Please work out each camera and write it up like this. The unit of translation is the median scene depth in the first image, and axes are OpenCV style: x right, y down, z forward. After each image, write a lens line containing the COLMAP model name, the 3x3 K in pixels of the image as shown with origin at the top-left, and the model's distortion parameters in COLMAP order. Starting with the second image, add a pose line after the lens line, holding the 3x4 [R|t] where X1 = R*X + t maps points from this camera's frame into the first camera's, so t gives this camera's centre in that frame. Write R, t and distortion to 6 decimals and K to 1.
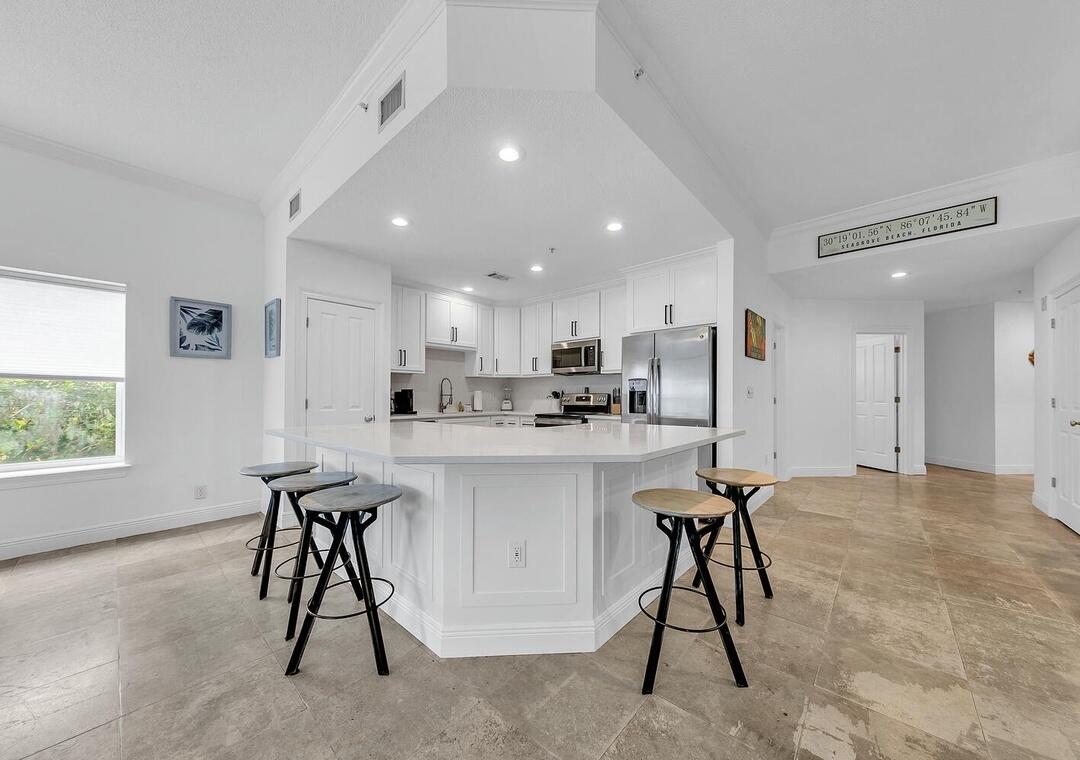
lens RADIAL K [[376.2, 0, 545.2], [0, 376.2, 387.1], [0, 0, 1]] dist [0.001888, -0.000010]
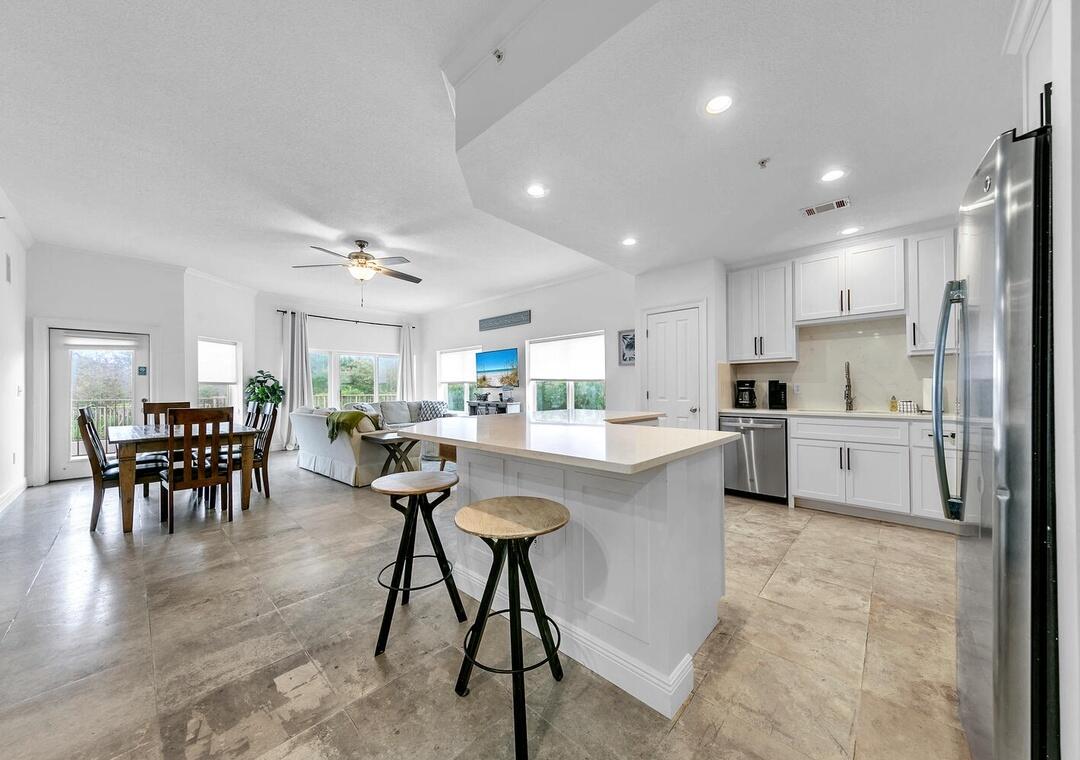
lens RADIAL K [[376.2, 0, 545.2], [0, 376.2, 387.1], [0, 0, 1]] dist [0.001888, -0.000010]
pose [[-0.003053, -0.007573, -0.999967, 0.668345], [0.030035, 0.999519, -0.007662, 0.015699], [0.999544, -0.030058, -0.002824, 0.621296]]
